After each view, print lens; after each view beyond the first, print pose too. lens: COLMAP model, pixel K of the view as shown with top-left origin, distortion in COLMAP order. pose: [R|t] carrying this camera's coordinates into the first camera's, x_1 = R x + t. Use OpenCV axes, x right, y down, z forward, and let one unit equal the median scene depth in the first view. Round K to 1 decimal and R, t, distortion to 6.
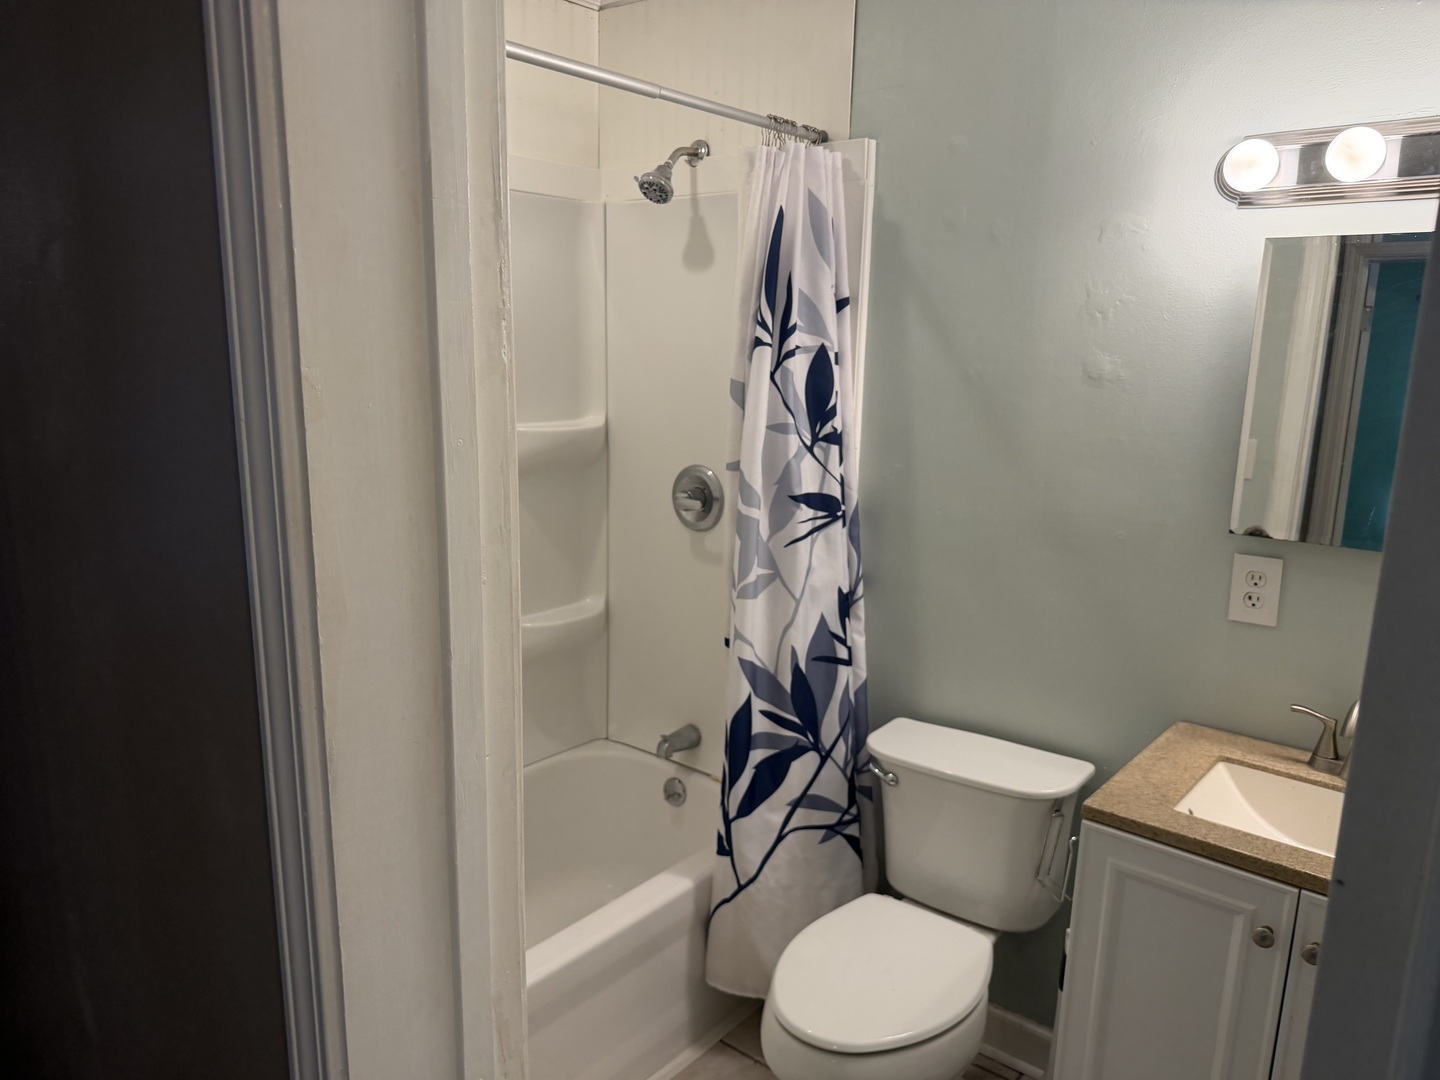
lens RADIAL K [[998.4, 0, 720.0], [0, 998.4, 539.5], [0, 0, 1]] dist [0.099311, -0.177695]
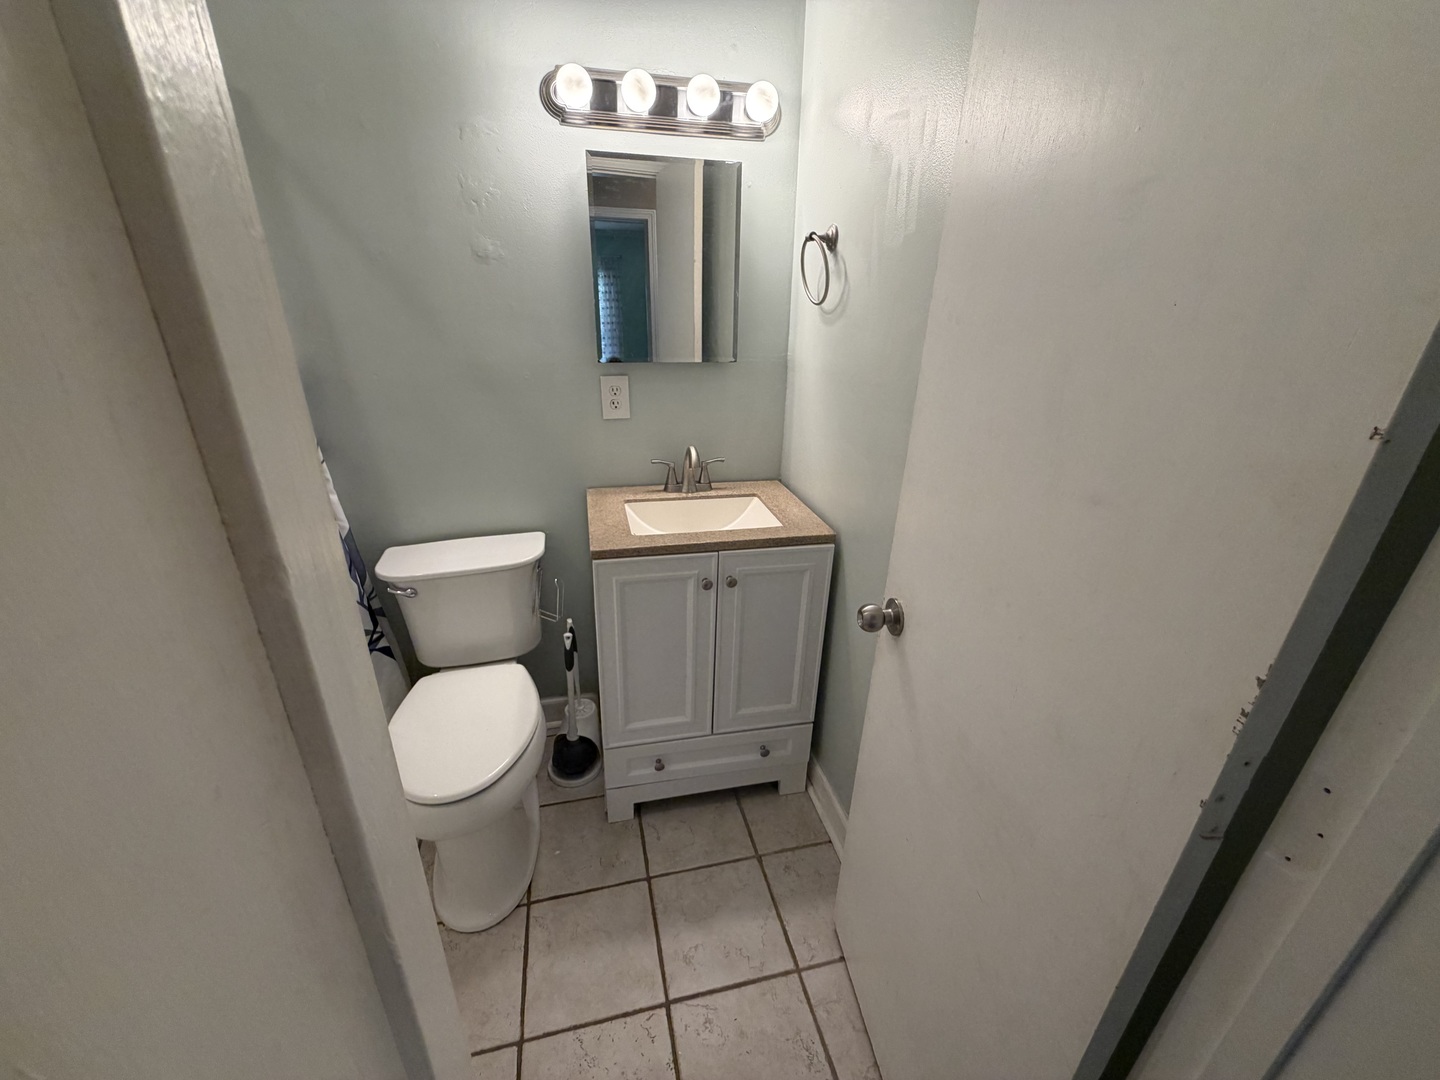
lens RADIAL K [[571.3, 0, 714.7], [0, 571.3, 537.5], [0, 0, 1]] dist [-0.002180, -0.000261]
pose [[0.597426, -0.313790, 0.737982, -0.127179], [0.146687, 0.947499, 0.284127, 0.025005], [-0.788394, -0.061493, 0.612089, 0.290211]]
